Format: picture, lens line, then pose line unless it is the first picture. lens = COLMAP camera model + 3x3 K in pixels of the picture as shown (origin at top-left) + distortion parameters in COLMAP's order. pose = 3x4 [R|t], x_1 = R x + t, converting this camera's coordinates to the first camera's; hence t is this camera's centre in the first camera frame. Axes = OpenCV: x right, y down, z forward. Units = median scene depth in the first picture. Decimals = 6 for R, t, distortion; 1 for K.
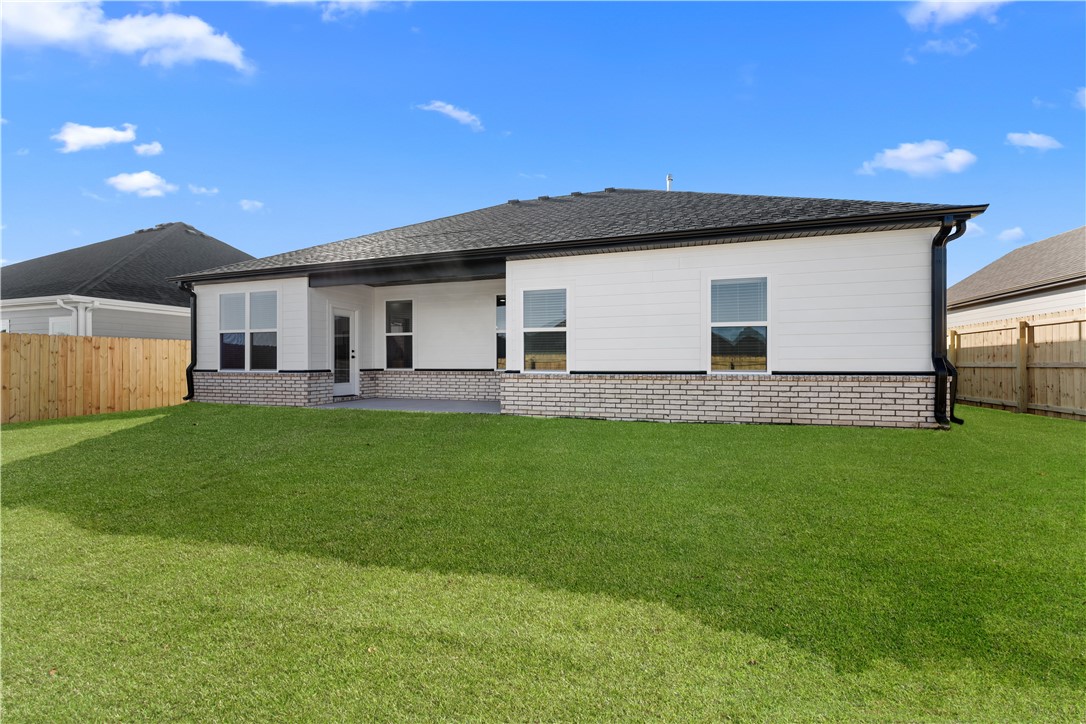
lens RADIAL K [[441.5, 0, 537.9], [0, 441.5, 359.5], [0, 0, 1]] dist [0.001234, -0.000091]
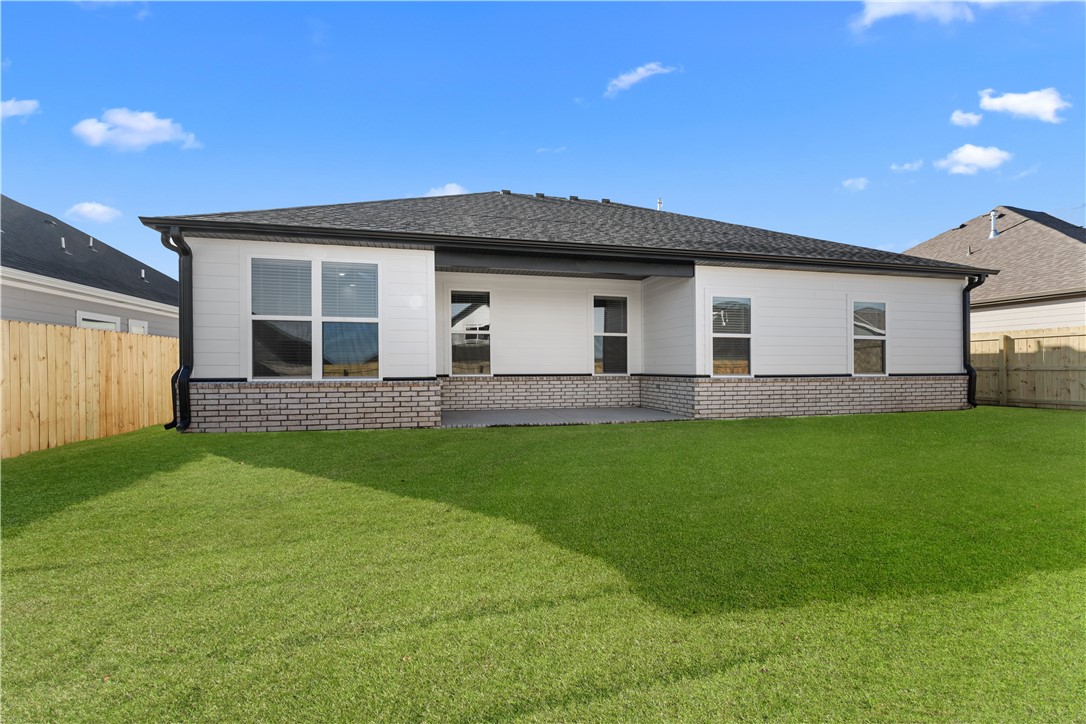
lens RADIAL K [[443.1, 0, 540.8], [0, 443.1, 364.6], [0, 0, 1]] dist [-0.001879, -0.000063]
pose [[0.859661, 0.002837, 0.510857, -0.900468], [-0.004480, 0.999988, 0.001986, 0.001171], [-0.510846, -0.003996, 0.859663, 0.327565]]
